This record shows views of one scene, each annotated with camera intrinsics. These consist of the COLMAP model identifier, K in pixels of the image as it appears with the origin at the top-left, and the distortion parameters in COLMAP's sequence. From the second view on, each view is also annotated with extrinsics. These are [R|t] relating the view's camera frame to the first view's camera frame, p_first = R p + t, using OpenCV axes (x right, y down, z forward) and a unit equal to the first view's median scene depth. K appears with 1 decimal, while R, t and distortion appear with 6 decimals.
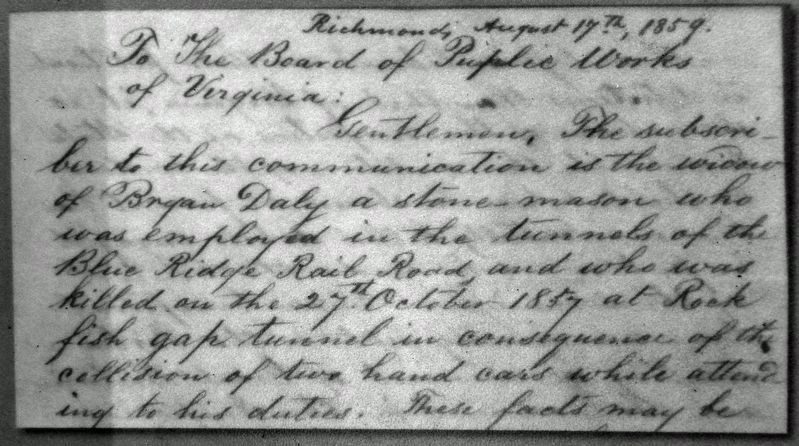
lens RADIAL K [[578.4, 0, 398.2], [0, 578.4, 220.3], [0, 0, 1]] dist [0.008852, 0.001722]
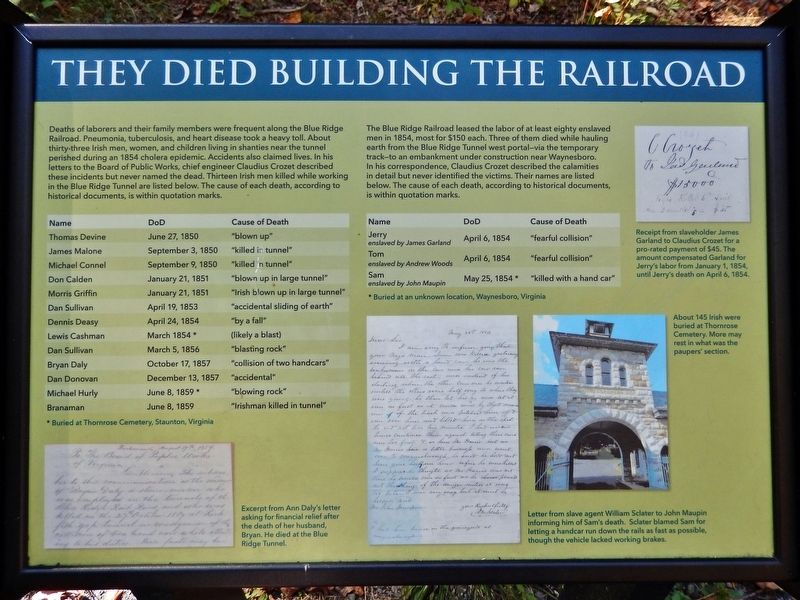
lens RADIAL K [[592.9, 0, 406.9], [0, 592.9, 298.3], [0, 0, 1]] dist [0.014238, -0.011314]
pose [[0.999826, -0.011399, 0.014782, 1.842762], [0.012151, 0.998581, -0.051848, -1.151978], [-0.014170, 0.052019, 0.998546, -3.305852]]
